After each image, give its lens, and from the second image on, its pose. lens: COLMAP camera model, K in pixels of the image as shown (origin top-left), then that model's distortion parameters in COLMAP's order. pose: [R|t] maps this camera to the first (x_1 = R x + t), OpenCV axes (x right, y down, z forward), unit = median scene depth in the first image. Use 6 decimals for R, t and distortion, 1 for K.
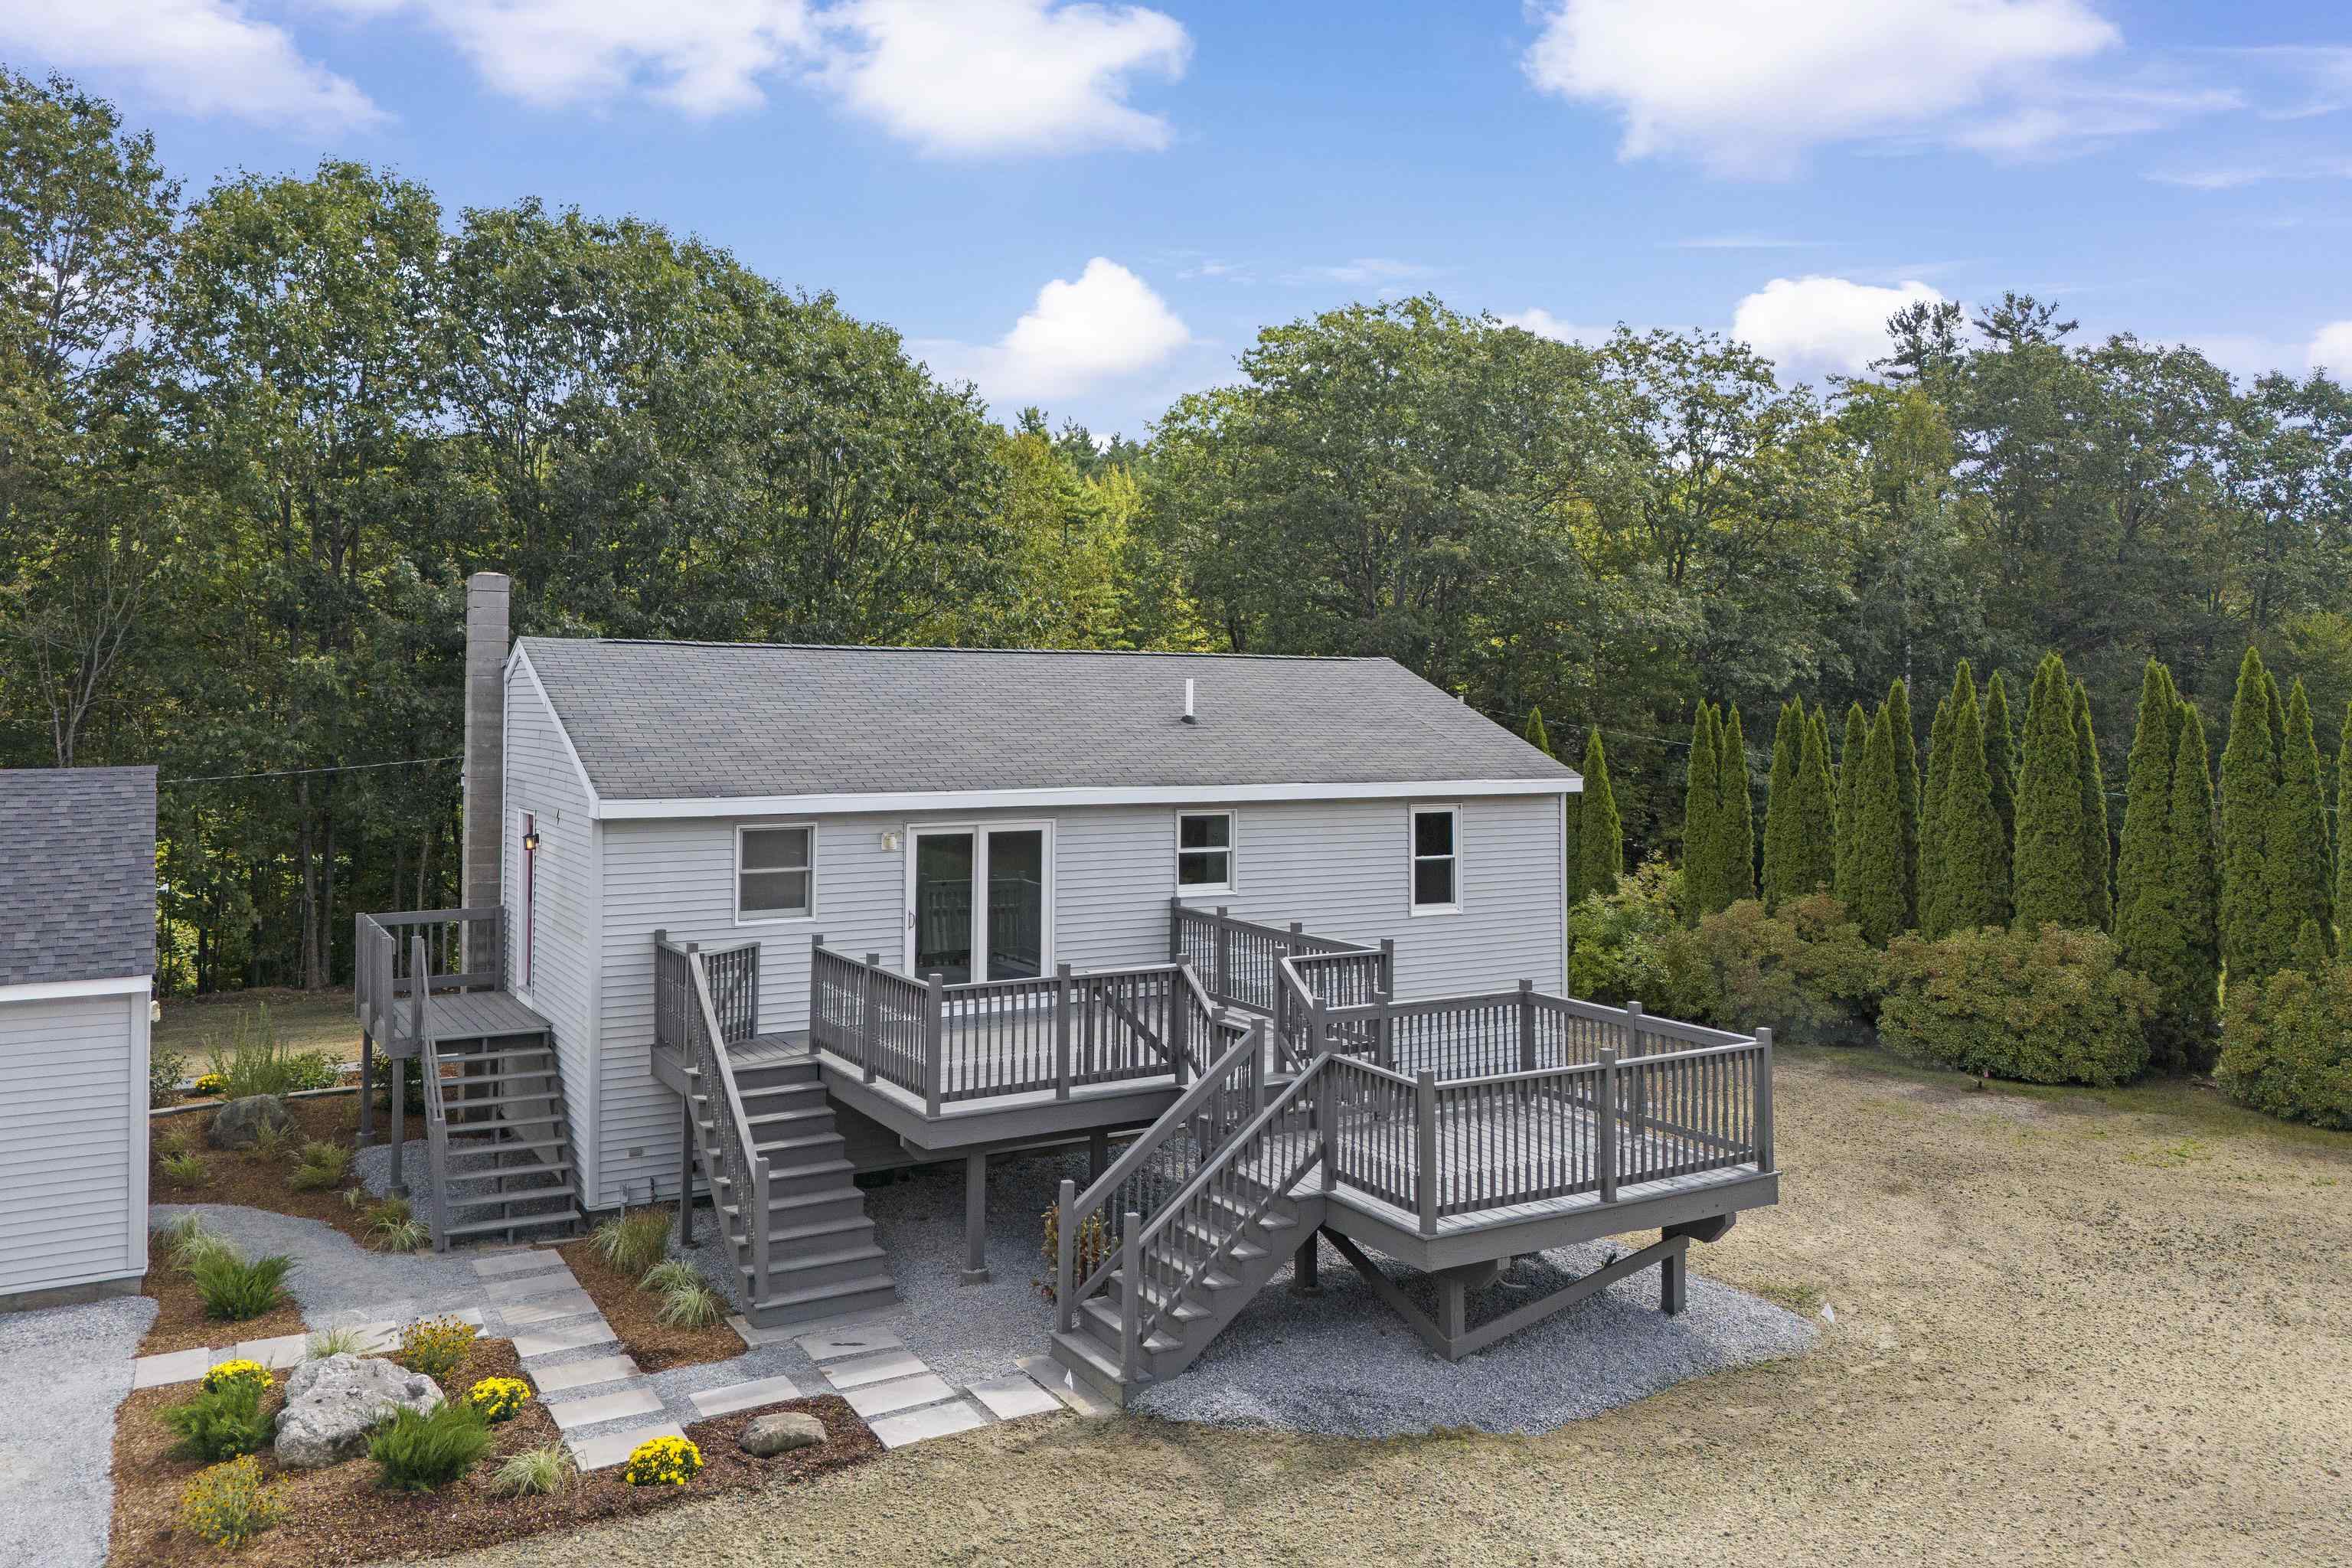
lens RADIAL K [[1731.4, 0, 1180.4], [0, 1731.4, 667.5], [0, 0, 1]] dist [0.079488, -0.073794]
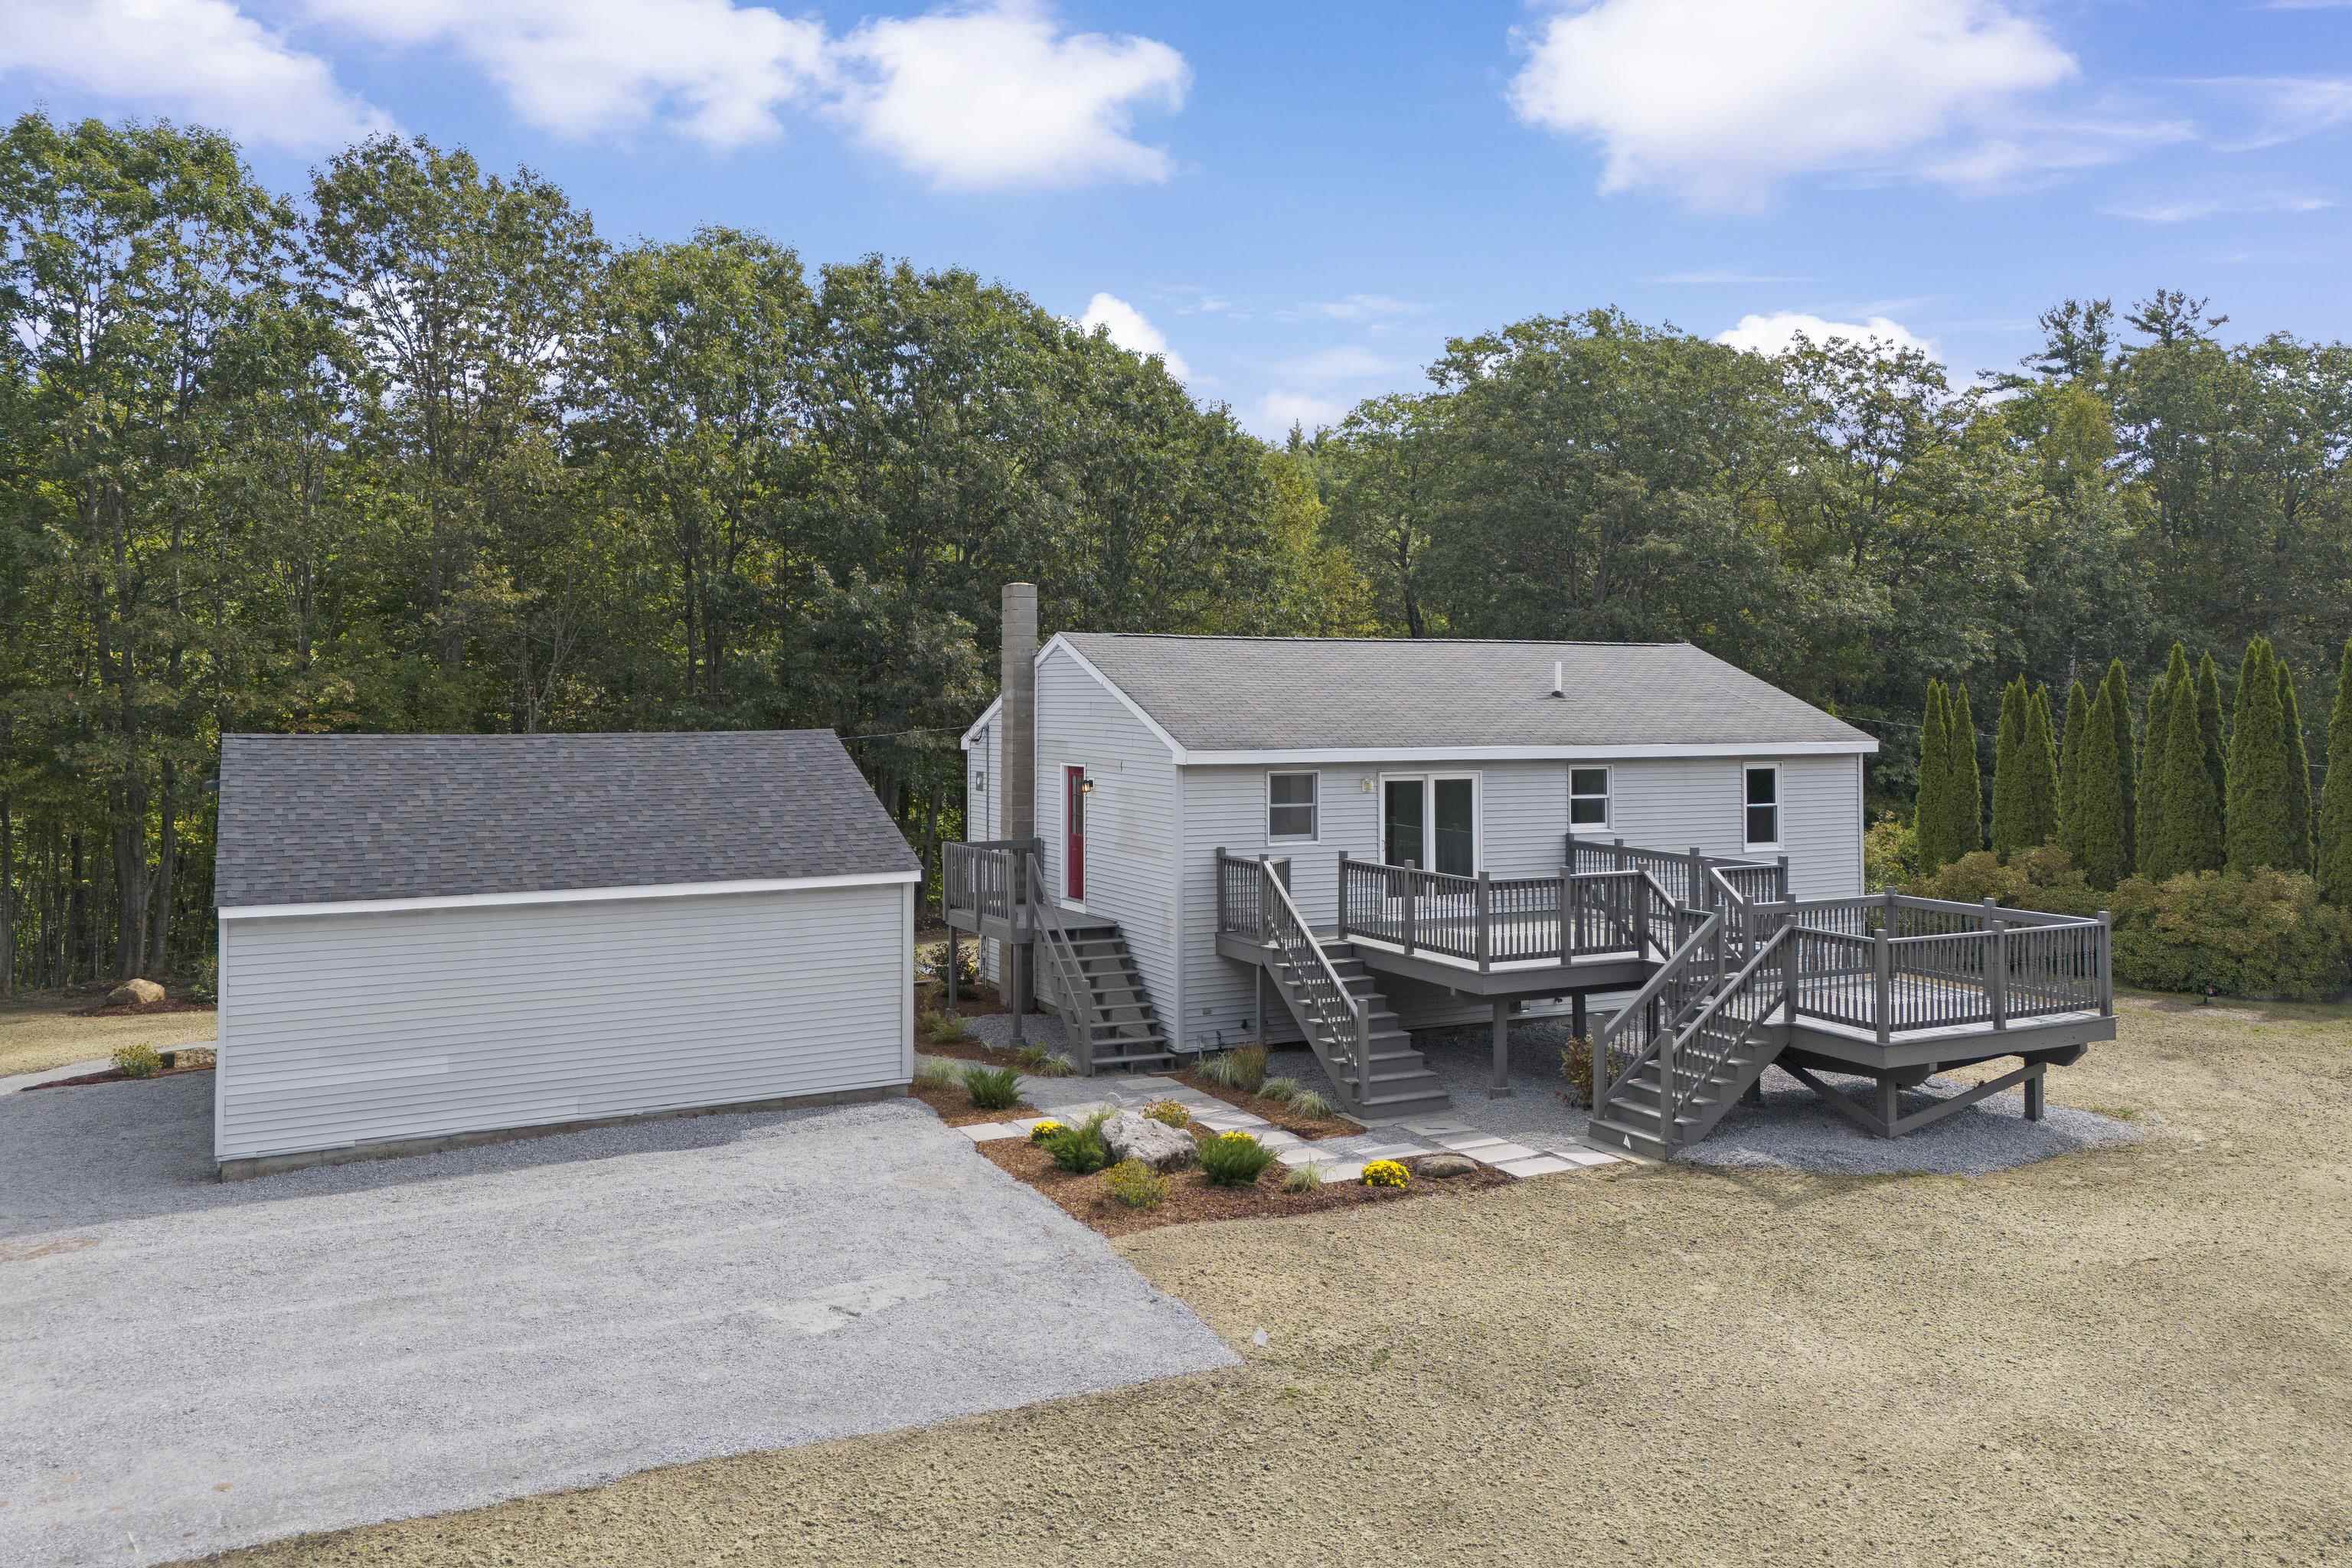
lens RADIAL K [[1731.4, 0, 1180.4], [0, 1731.4, 667.5], [0, 0, 1]] dist [0.079488, -0.073794]
pose [[0.998606, -0.006160, -0.052429, -0.196058], [0.006423, 0.999968, 0.004850, 0.003002], [0.052397, -0.005180, 0.998613, -0.255305]]
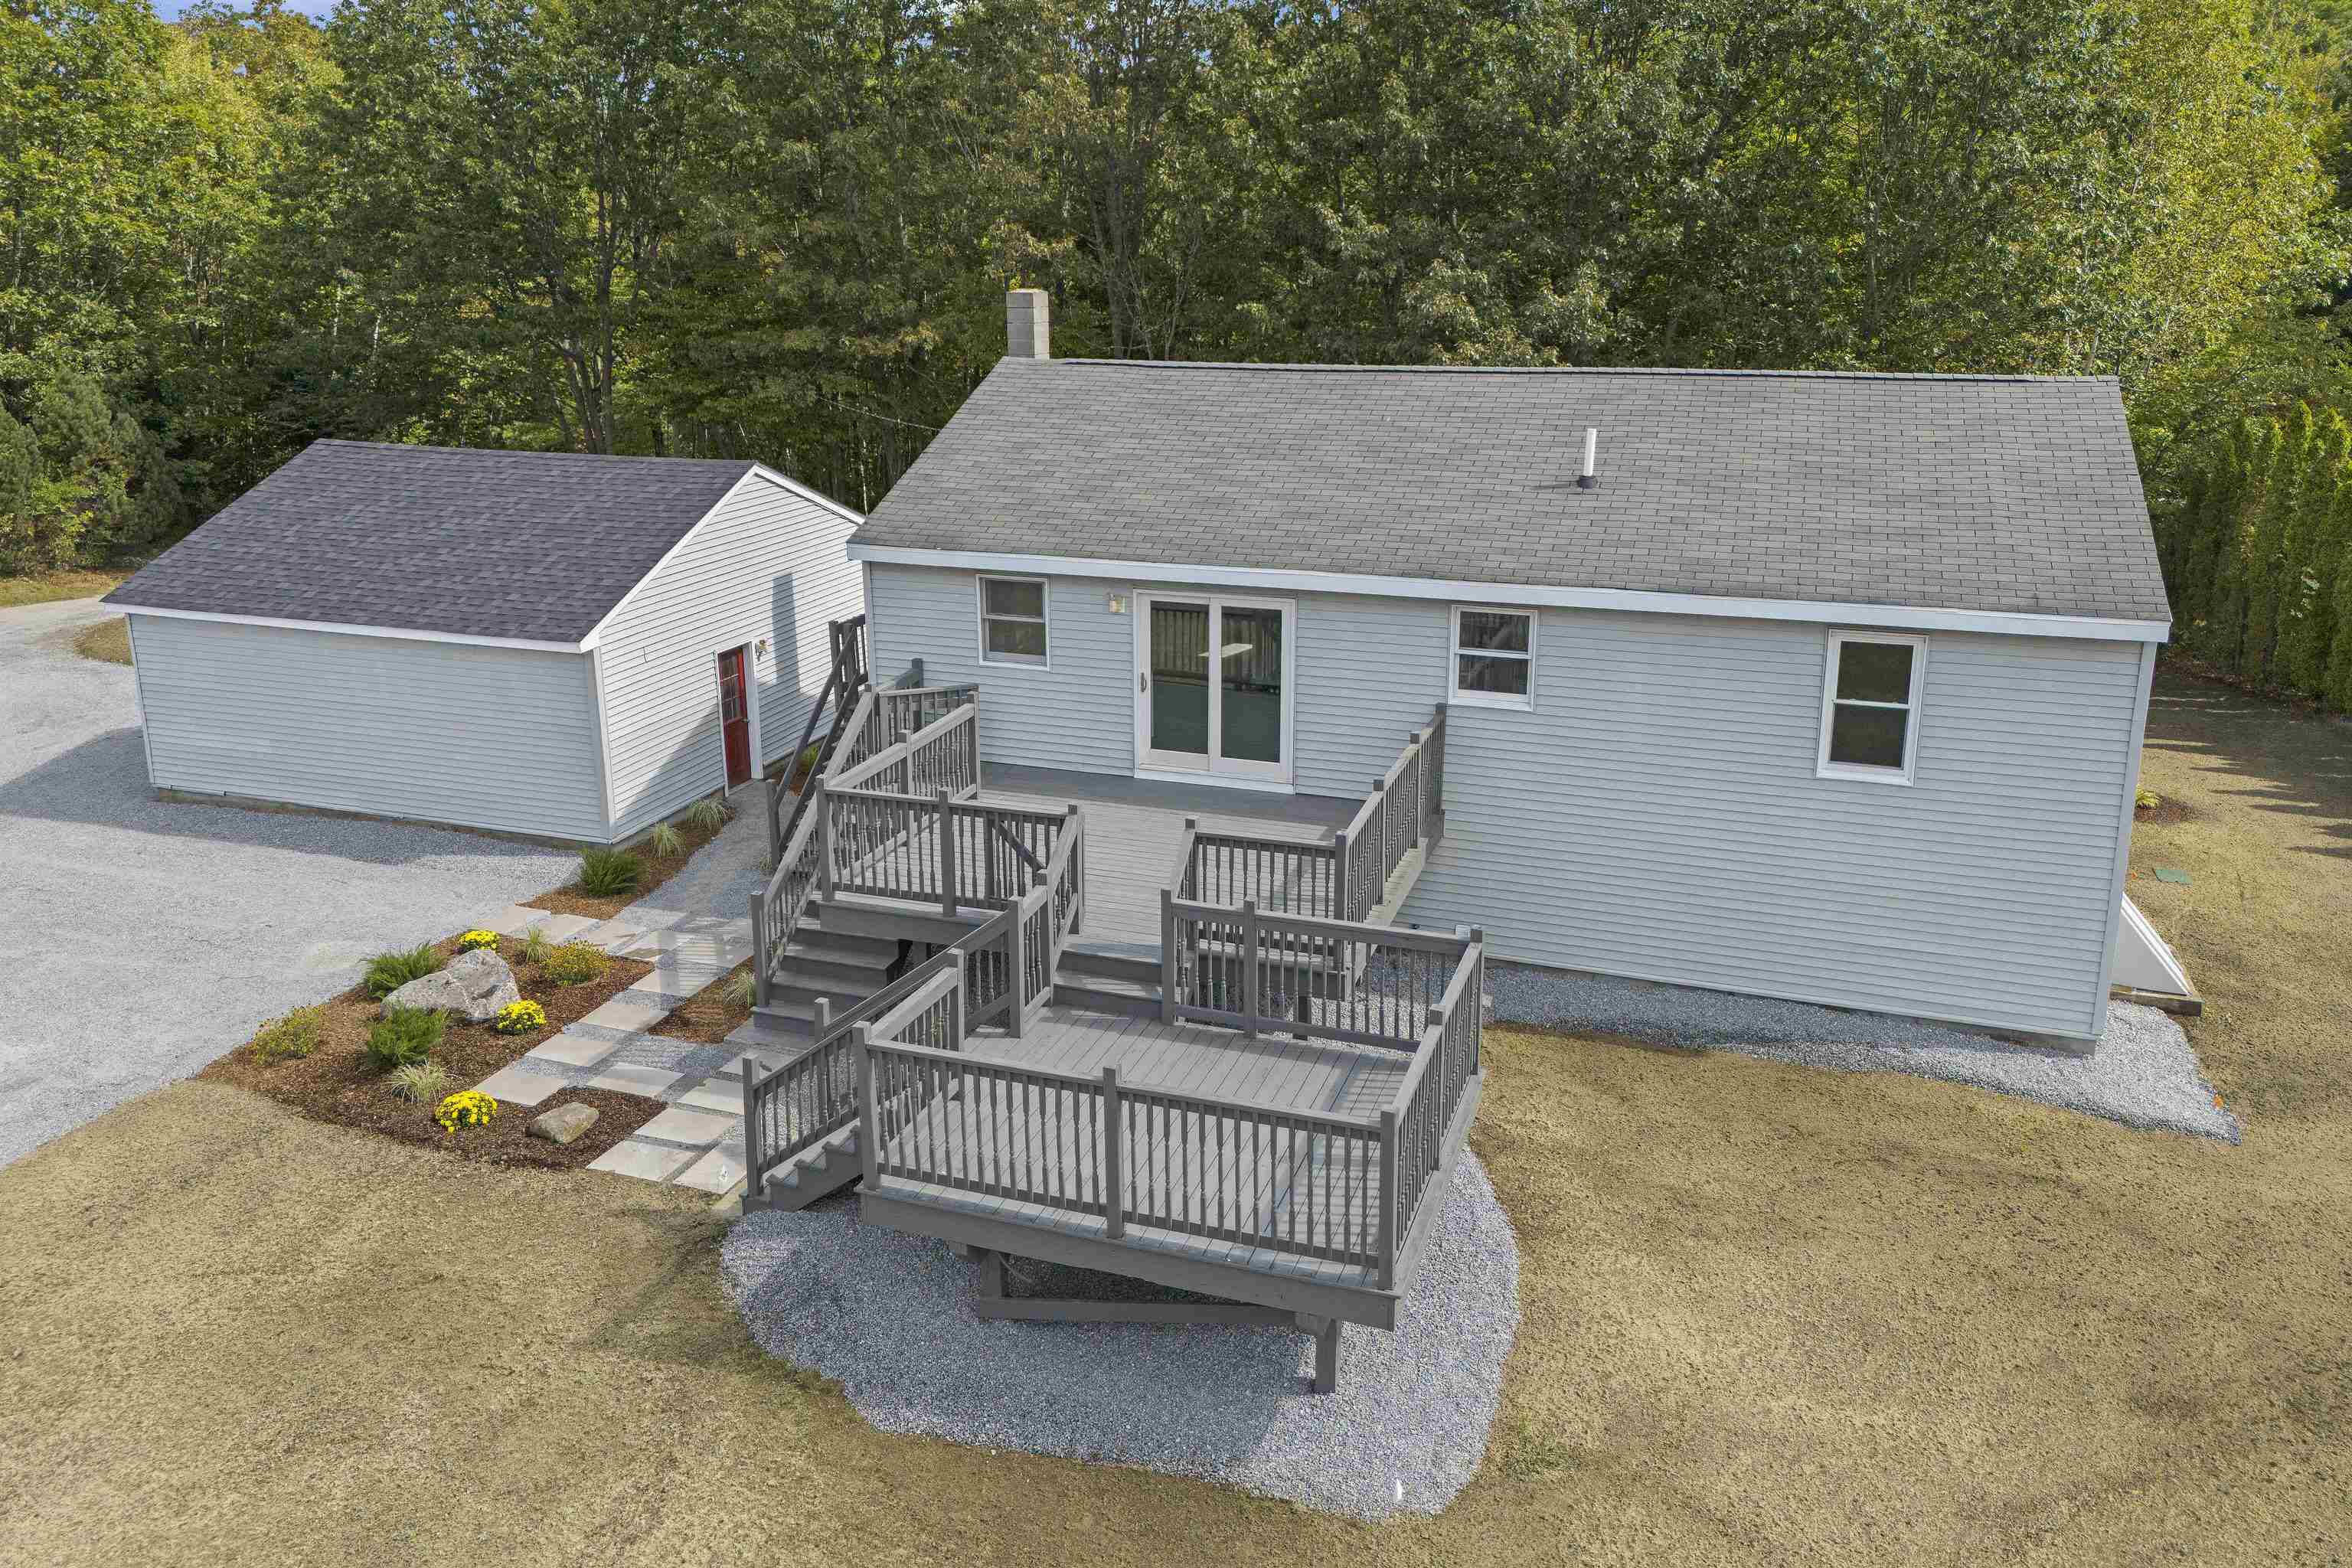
lens RADIAL K [[1743.6, 0, 1181.1], [0, 1743.6, 670.6], [0, 0, 1]] dist [0.066130, -0.062478]
pose [[0.645219, 0.180327, -0.742412, 0.490352], [0.026091, 0.965978, 0.257305, -0.096211], [0.763552, -0.185388, 0.618562, 0.331928]]
